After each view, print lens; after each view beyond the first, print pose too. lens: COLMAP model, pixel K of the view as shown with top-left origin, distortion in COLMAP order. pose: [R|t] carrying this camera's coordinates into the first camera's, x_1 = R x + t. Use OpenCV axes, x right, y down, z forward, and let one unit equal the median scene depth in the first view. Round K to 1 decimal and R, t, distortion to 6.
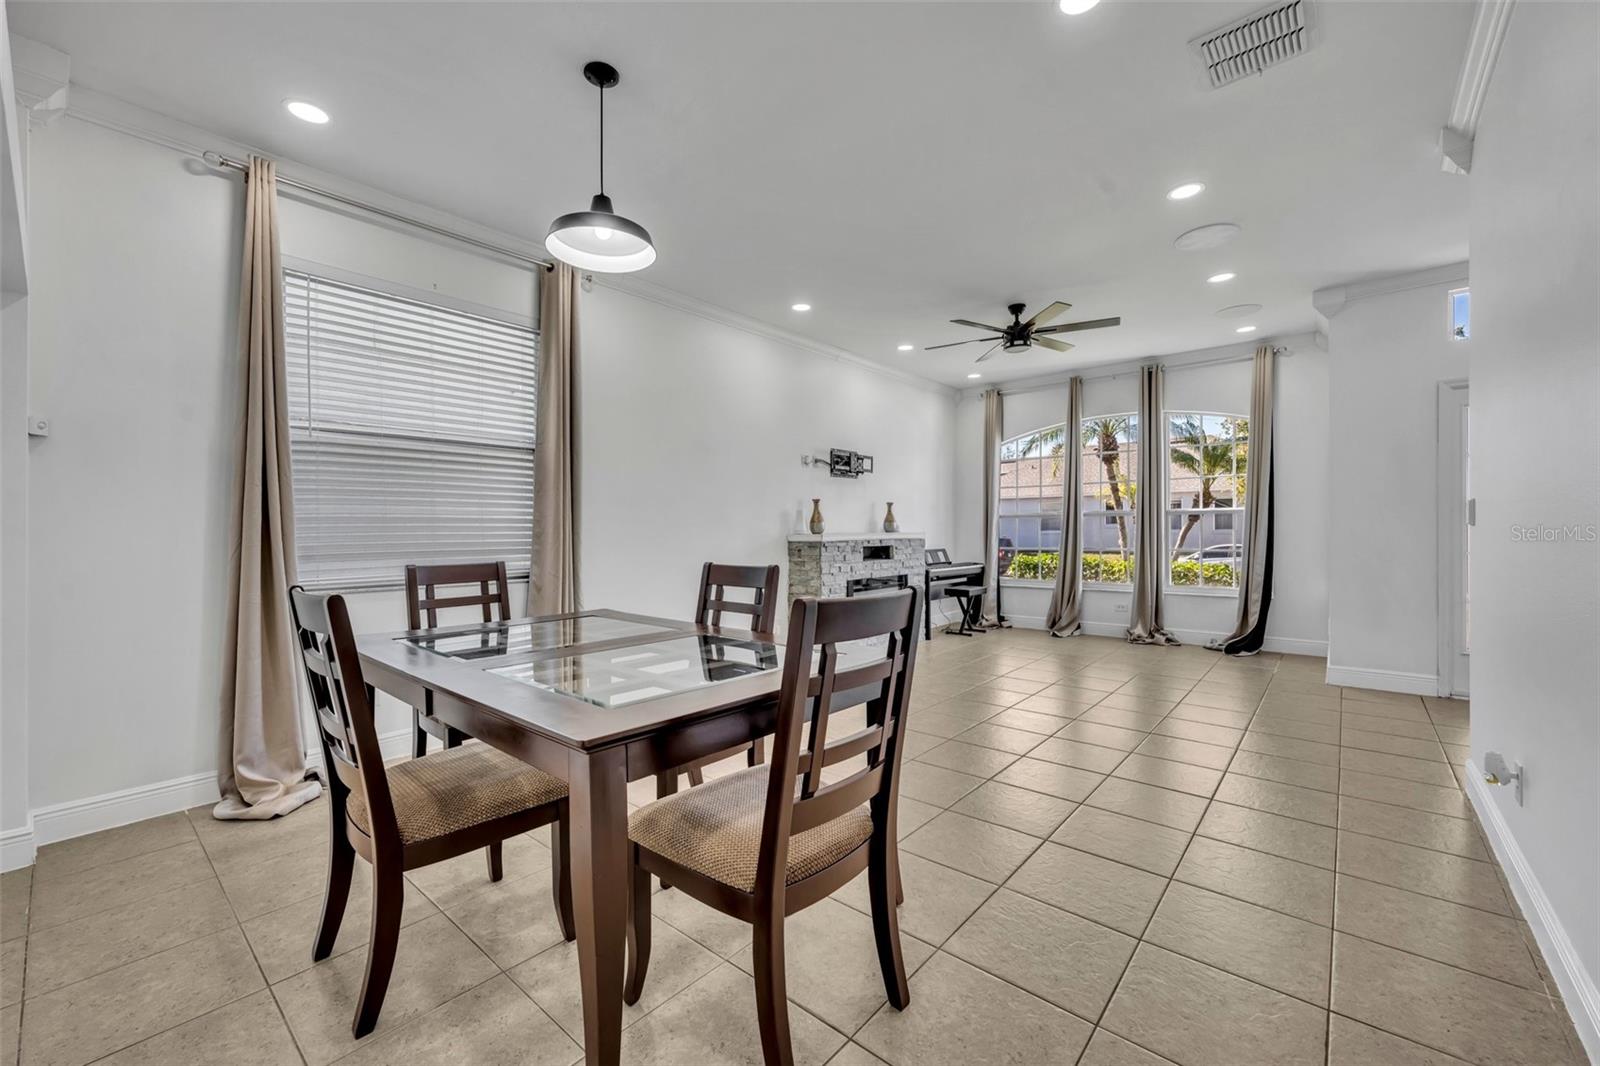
lens RADIAL K [[637.1, 0, 802.6], [0, 637.1, 539.1], [0, 0, 1]] dist [-0.001540, -0.000034]
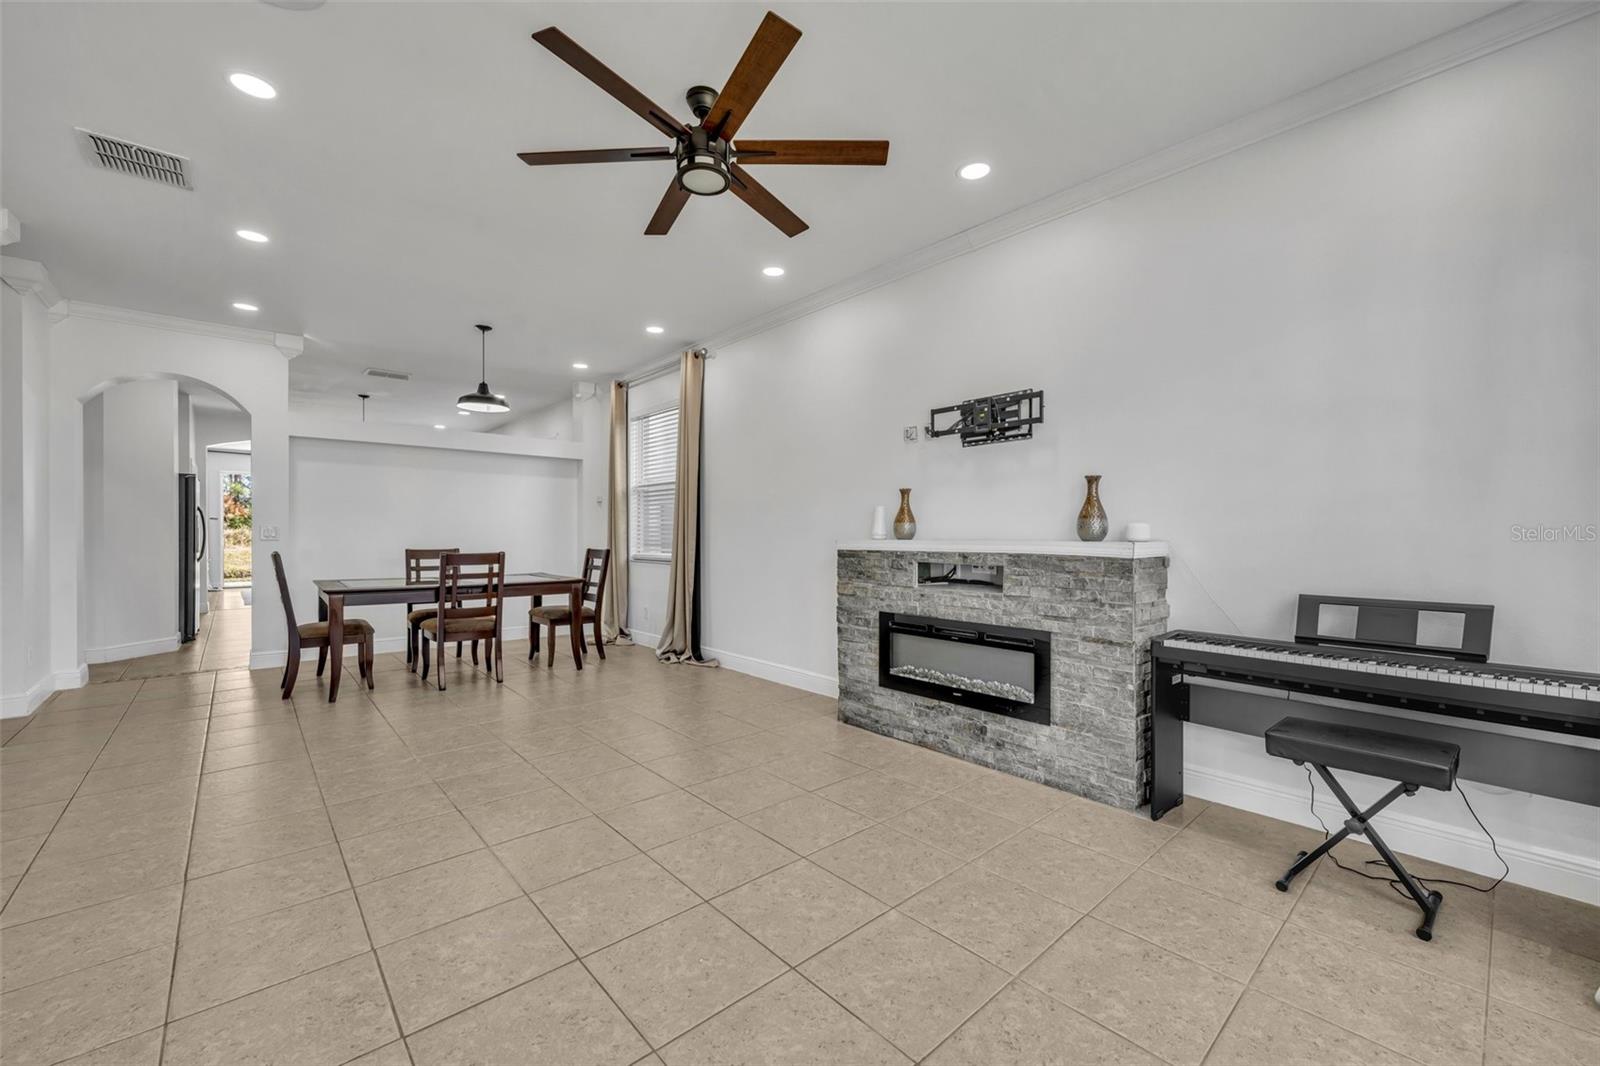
lens RADIAL K [[637.1, 0, 804.5], [0, 637.1, 533.7], [0, 0, 1]] dist [-0.001540, -0.000034]
pose [[-0.124303, 0.003987, -0.992236, 0.703131], [-0.010330, 0.999933, 0.005312, -0.017735], [0.992191, 0.010910, -0.124253, 0.969587]]
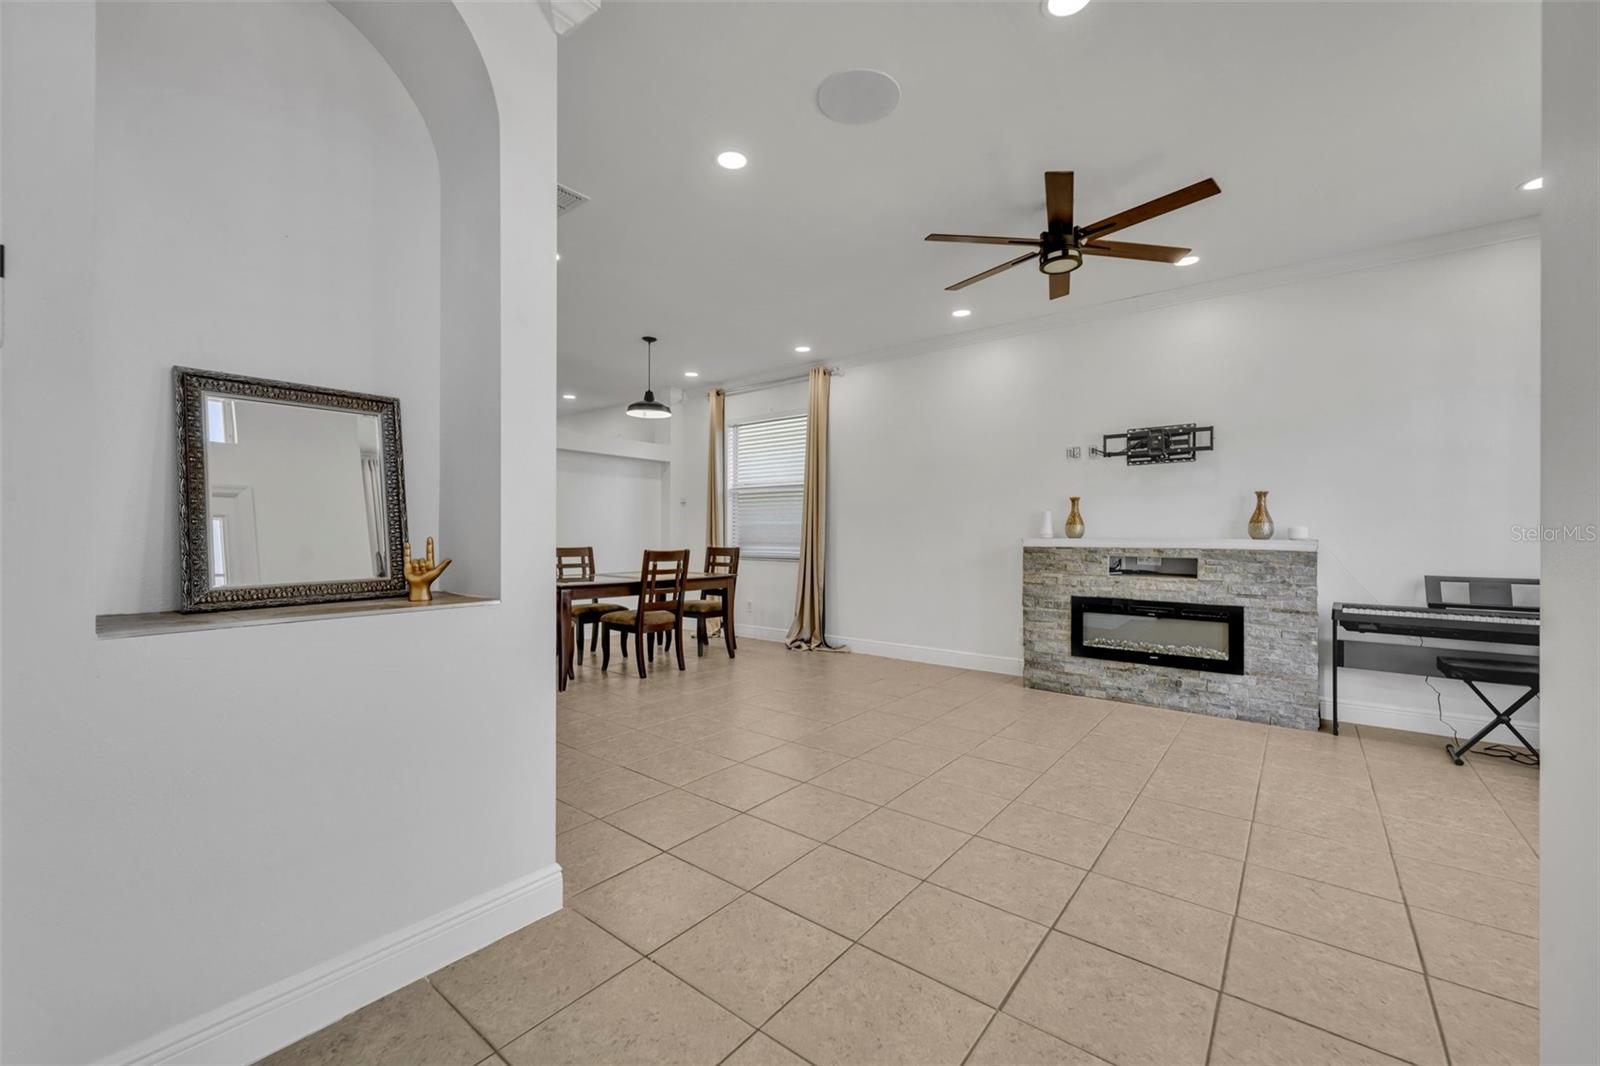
lens RADIAL K [[637.1, 0, 814.3], [0, 637.1, 531.0], [0, 0, 1]] dist [-0.001540, -0.000034]
pose [[0.052752, -0.000294, -0.998608, 0.837280], [-0.014196, 0.999899, -0.001044, -0.013035], [0.998507, 0.014231, 0.052743, 0.605279]]
